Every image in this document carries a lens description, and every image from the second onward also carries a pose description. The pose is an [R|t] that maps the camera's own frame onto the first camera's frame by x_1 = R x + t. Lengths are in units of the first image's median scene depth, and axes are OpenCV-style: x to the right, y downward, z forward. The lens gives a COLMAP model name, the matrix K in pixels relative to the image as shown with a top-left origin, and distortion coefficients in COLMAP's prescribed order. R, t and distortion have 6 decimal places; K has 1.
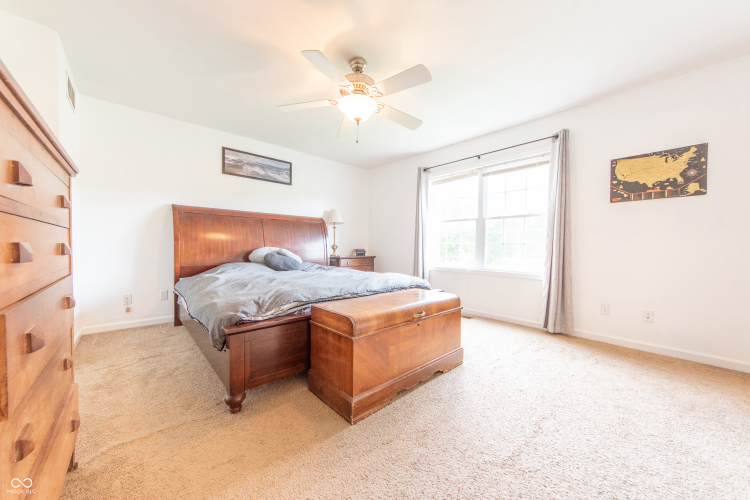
lens RADIAL K [[270.0, 0, 376.2], [0, 270.0, 250.5], [0, 0, 1]] dist [-0.010372, 0.004107]
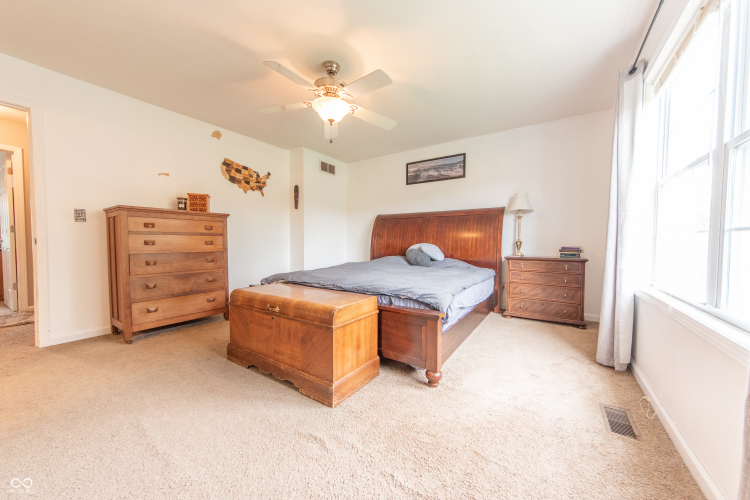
lens RADIAL K [[270.0, 0, 376.2], [0, 270.0, 250.5], [0, 0, 1]] dist [-0.010372, 0.004107]
pose [[0.236414, 0.018640, -0.971474, 0.566835], [-0.014108, 0.999776, 0.015749, 0.000246], [0.971550, 0.009982, 0.236624, 0.525471]]
